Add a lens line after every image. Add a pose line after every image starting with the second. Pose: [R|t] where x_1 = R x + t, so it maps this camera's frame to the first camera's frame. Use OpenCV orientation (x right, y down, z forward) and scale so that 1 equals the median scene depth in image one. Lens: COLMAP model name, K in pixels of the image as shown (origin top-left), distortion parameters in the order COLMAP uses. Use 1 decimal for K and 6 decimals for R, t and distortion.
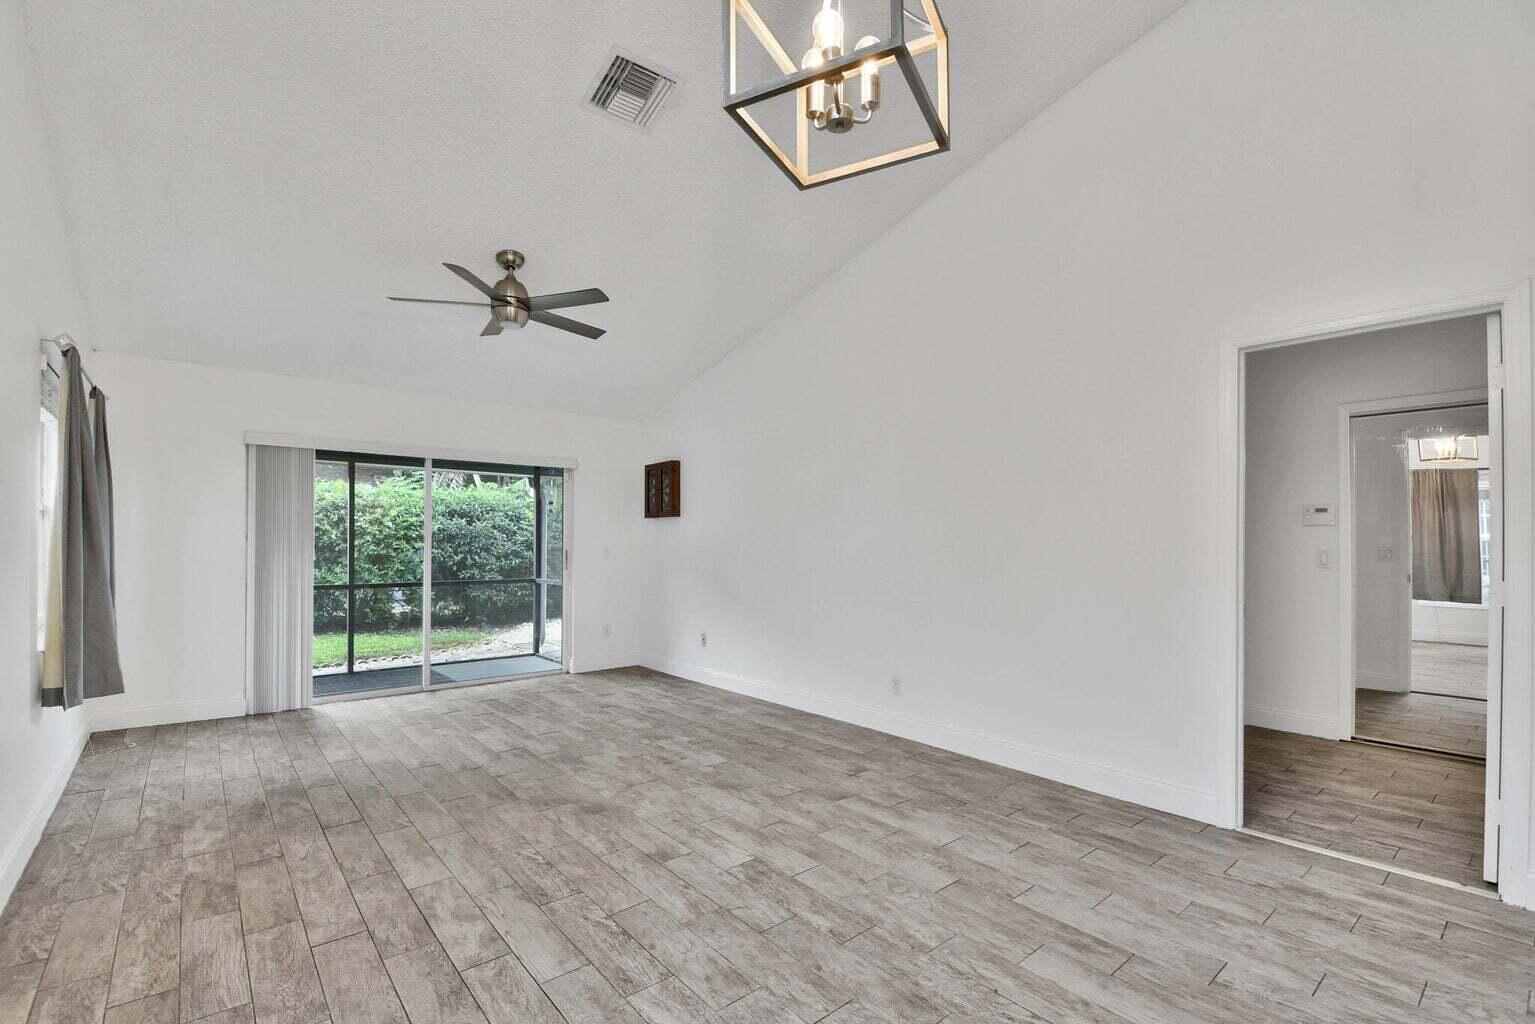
lens RADIAL K [[688.1, 0, 781.0], [0, 688.1, 539.0], [0, 0, 1]] dist [0.009433, -0.019481]
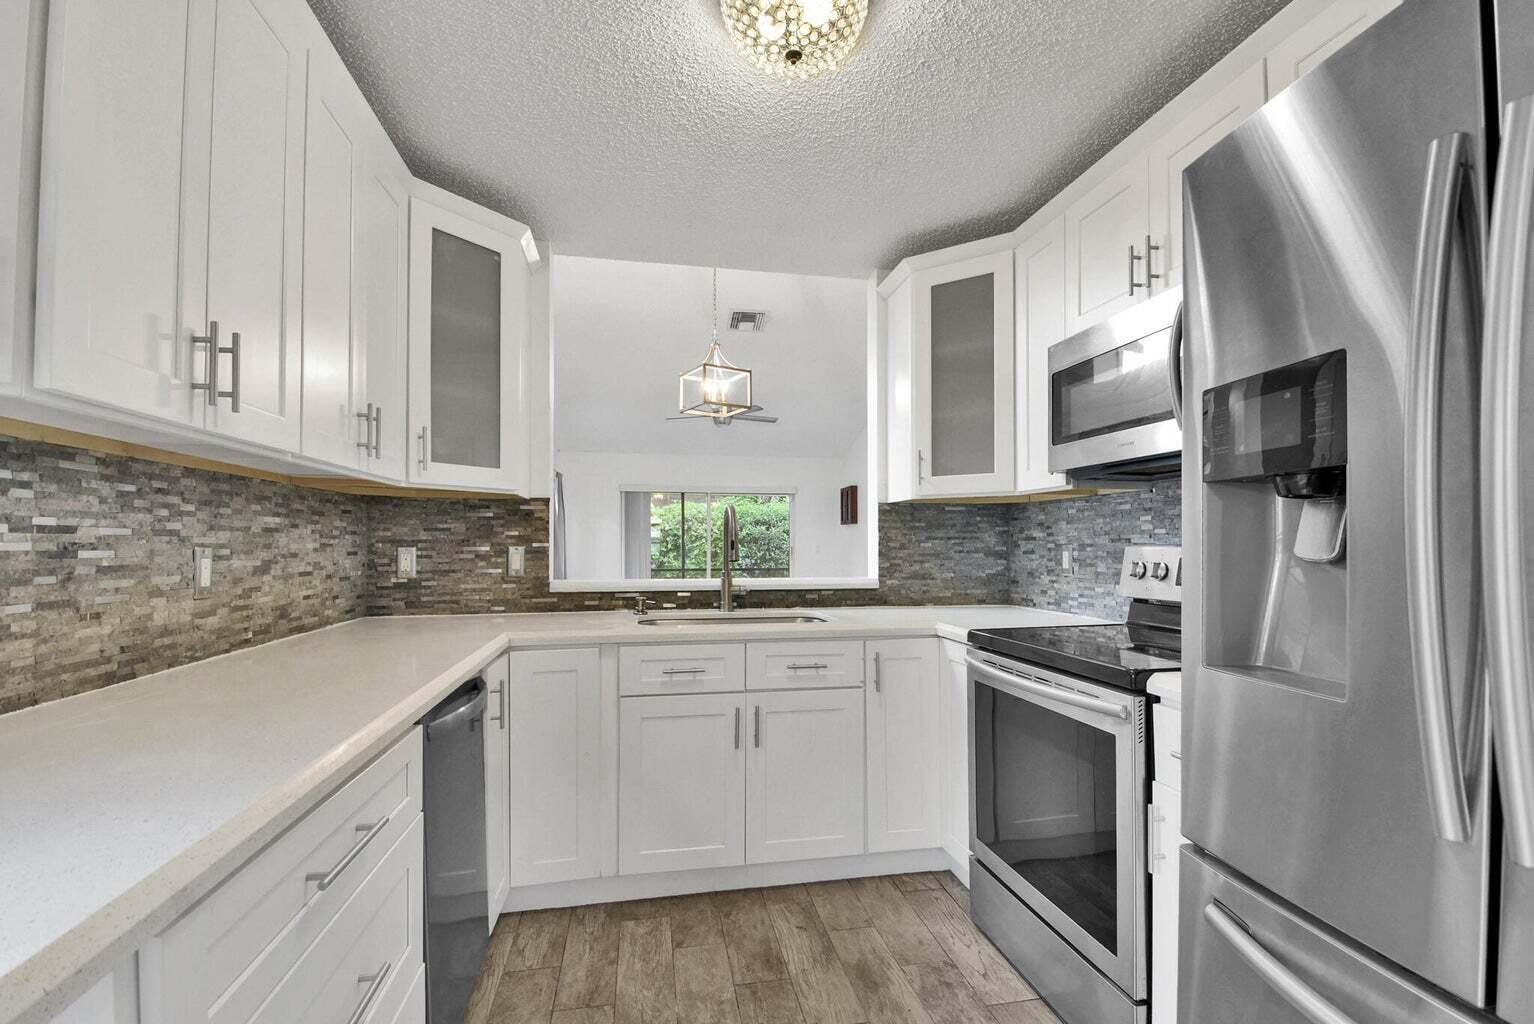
lens RADIAL K [[687.6, 0, 780.5], [0, 687.6, 538.9], [0, 0, 1]] dist [0.009433, -0.019481]
pose [[0.876937, -0.007597, -0.480546, 0.862596], [0.005763, 0.999969, -0.005291, 0.015394], [0.480572, 0.001870, 0.876953, -0.761978]]
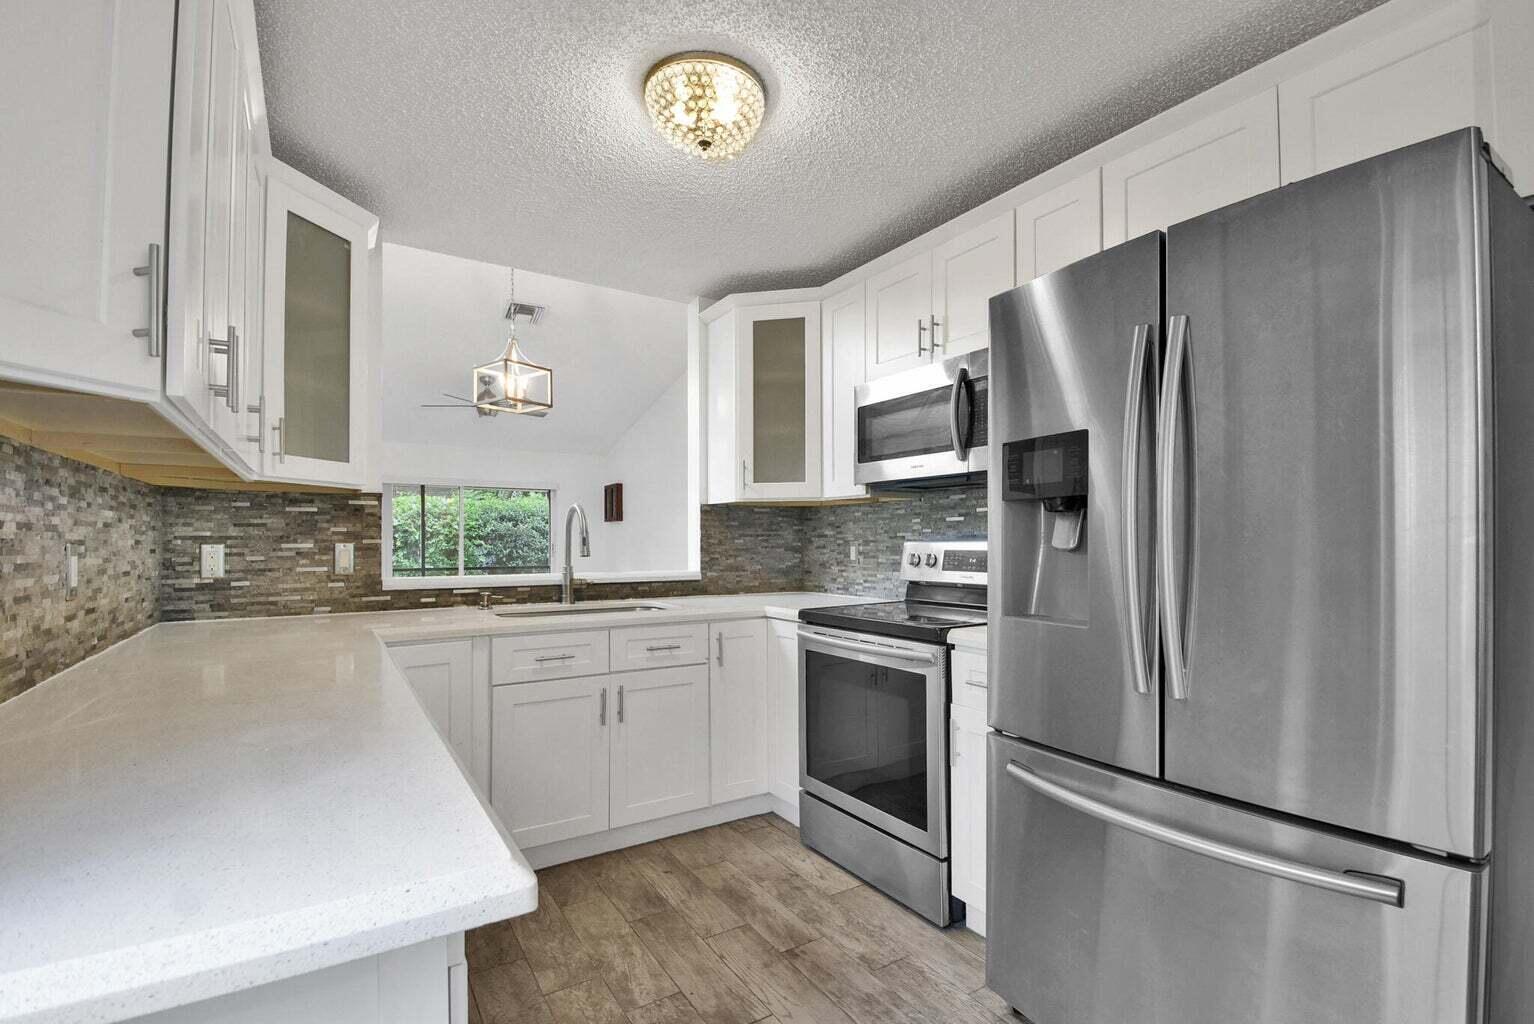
lens RADIAL K [[687.6, 0, 780.5], [0, 687.6, 538.9], [0, 0, 1]] dist [0.009433, -0.019481]
pose [[0.992640, -0.005463, -0.120978, 0.776073], [0.005638, 0.999983, 0.001105, 0.015243], [0.120970, -0.001779, 0.992655, -0.919547]]
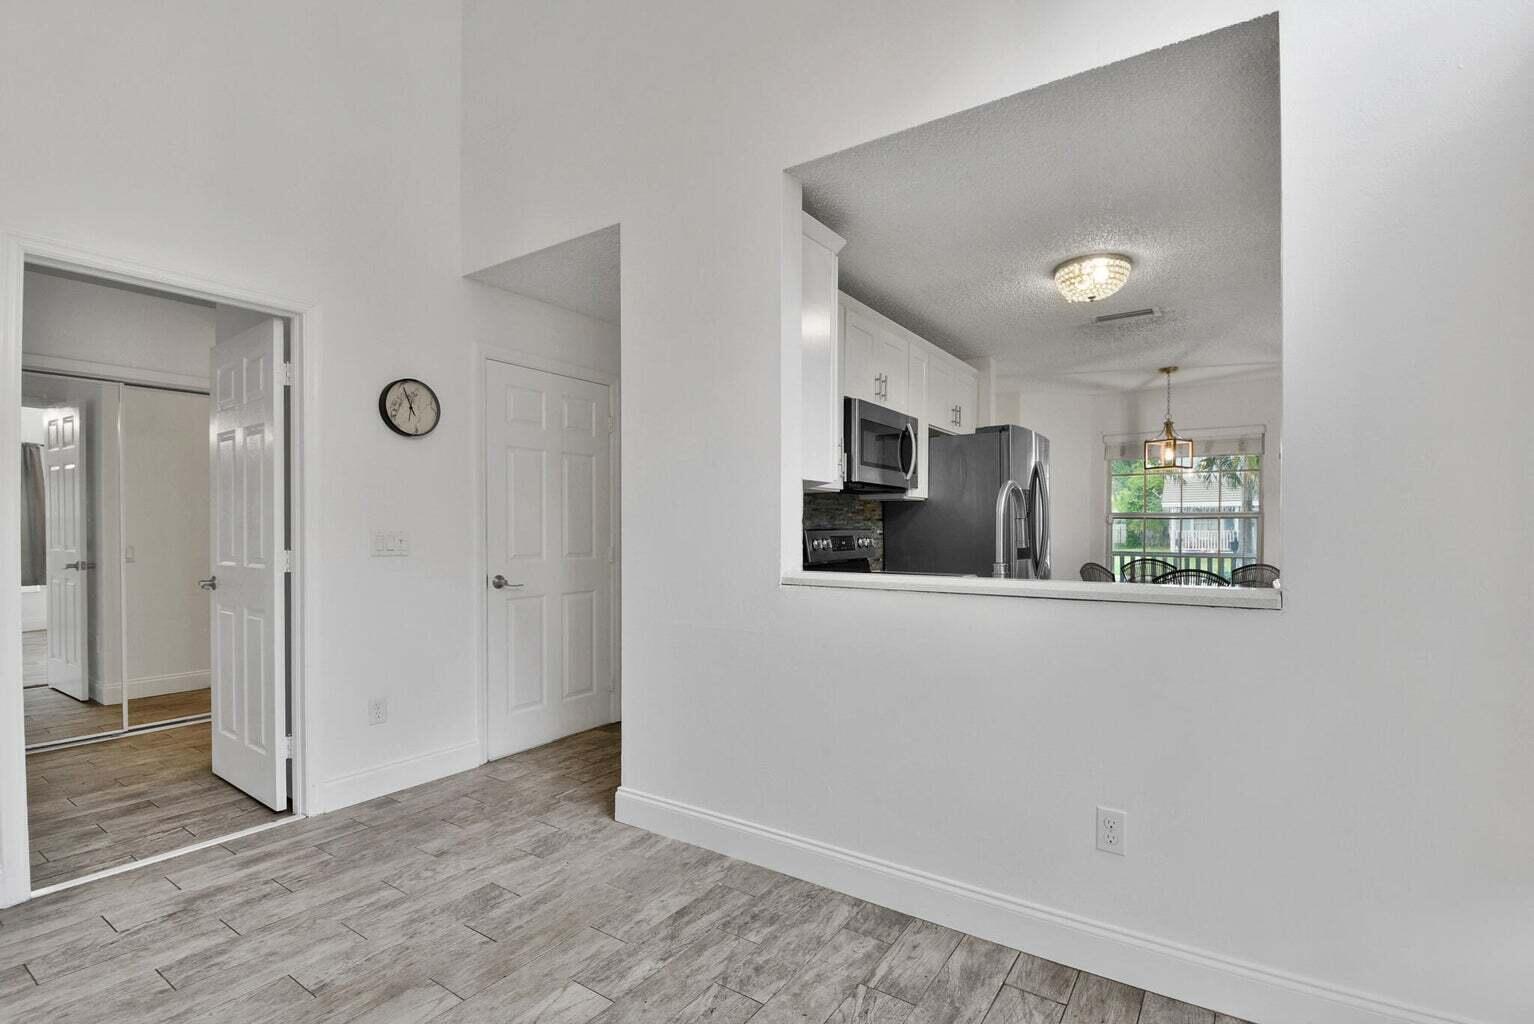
lens RADIAL K [[719.8, 0, 766.4], [0, 719.8, 530.1], [0, 0, 1]] dist [0.019509, -0.022109]
pose [[-0.262078, -0.007622, 0.965017, -0.278133], [-0.006281, 0.999961, 0.006192, 0.014437], [-0.965026, -0.004439, -0.262116, 0.419197]]
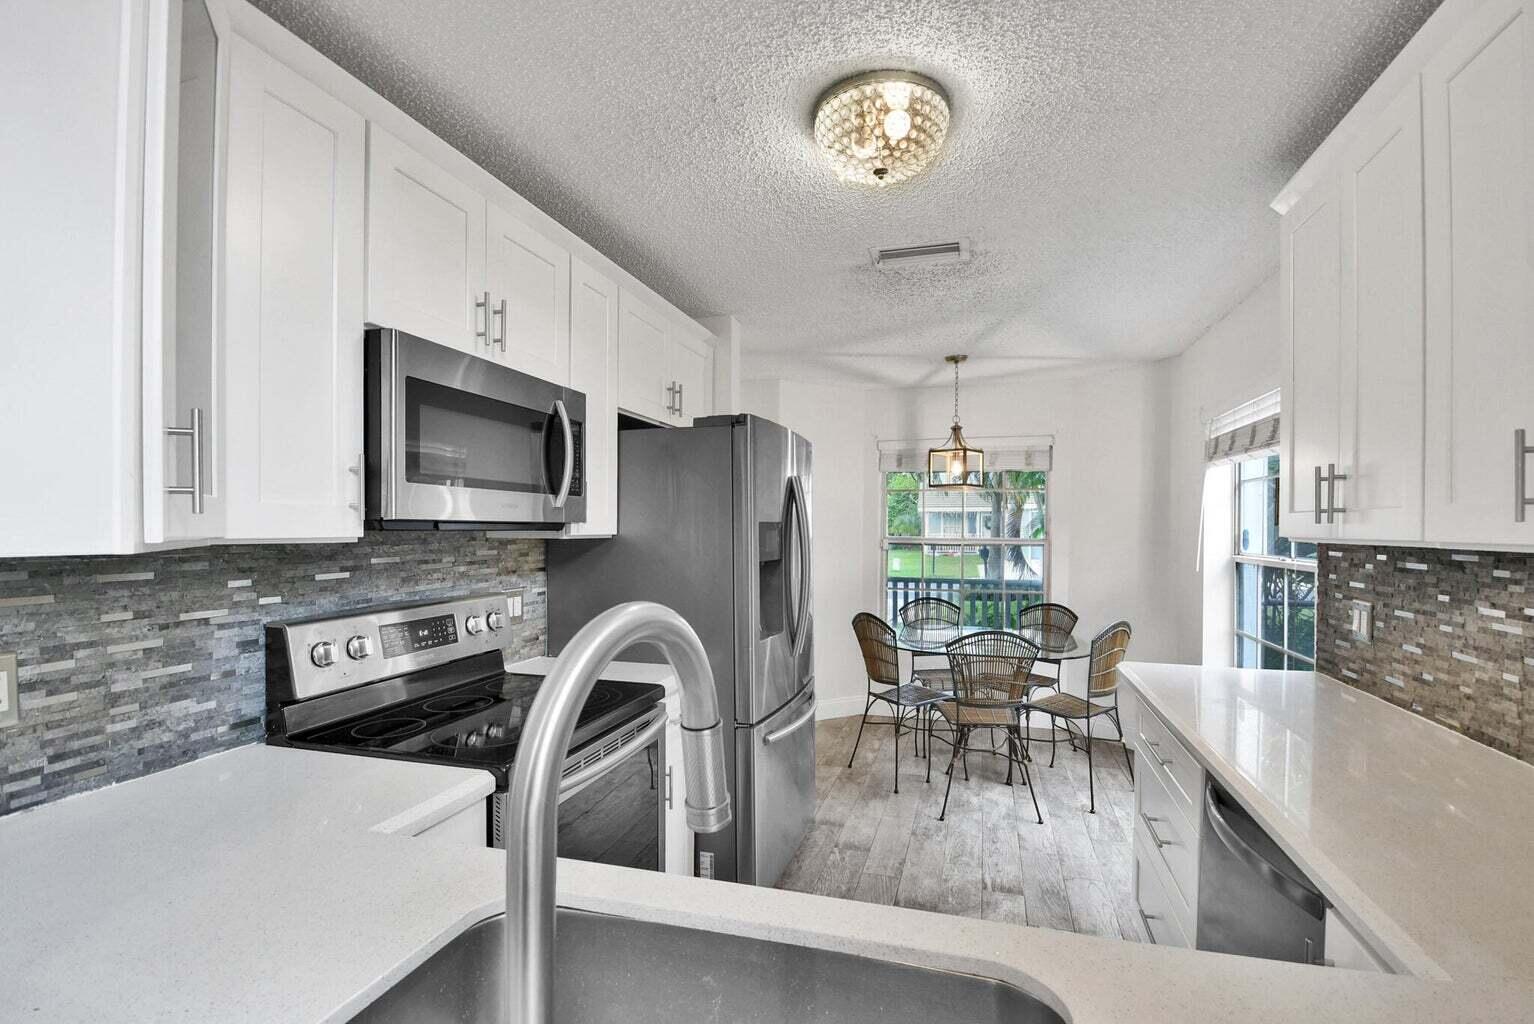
lens RADIAL K [[713.1, 0, 785.1], [0, 713.1, 531.4], [0, 0, 1]] dist [0.016647, -0.022263]
pose [[-0.555707, -0.010812, 0.831308, 0.213789], [-0.007485, 0.999940, 0.008002, -0.052594], [-0.831344, -0.001776, -0.555755, 0.040178]]
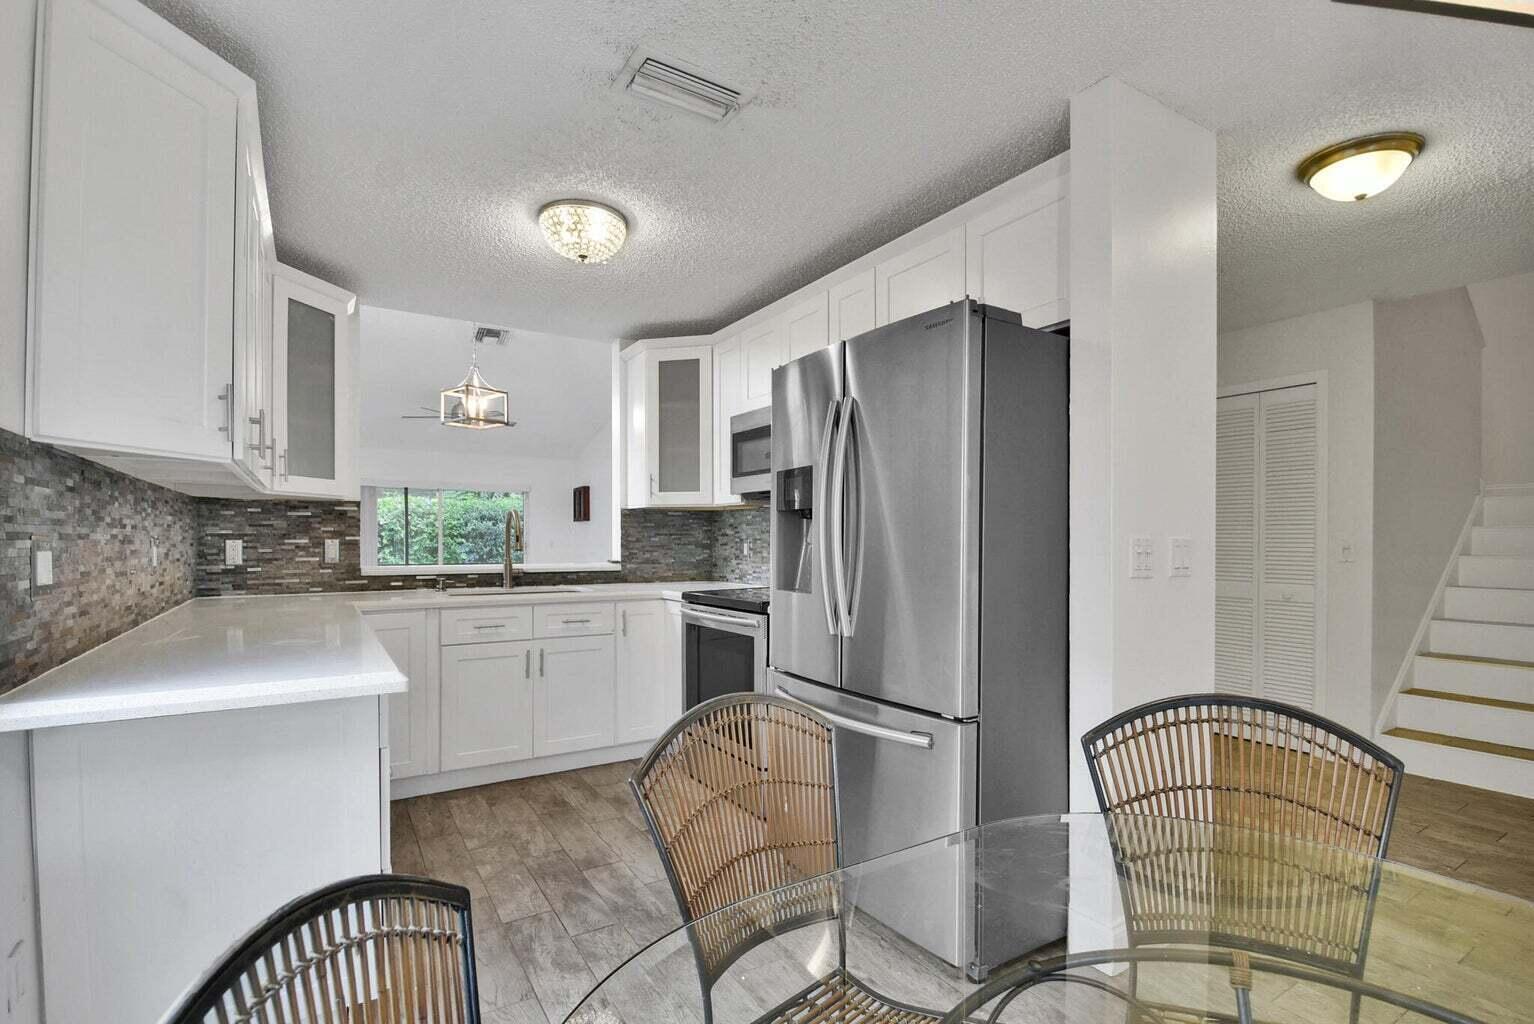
lens RADIAL K [[688.5, 0, 761.2], [0, 688.5, 548.6], [0, 0, 1]] dist [0.008859, -0.019062]
pose [[0.991272, -0.000658, -0.131827, 0.968138], [0.002767, 0.999871, 0.015820, 0.017392], [0.131800, -0.016047, 0.991146, -1.147249]]
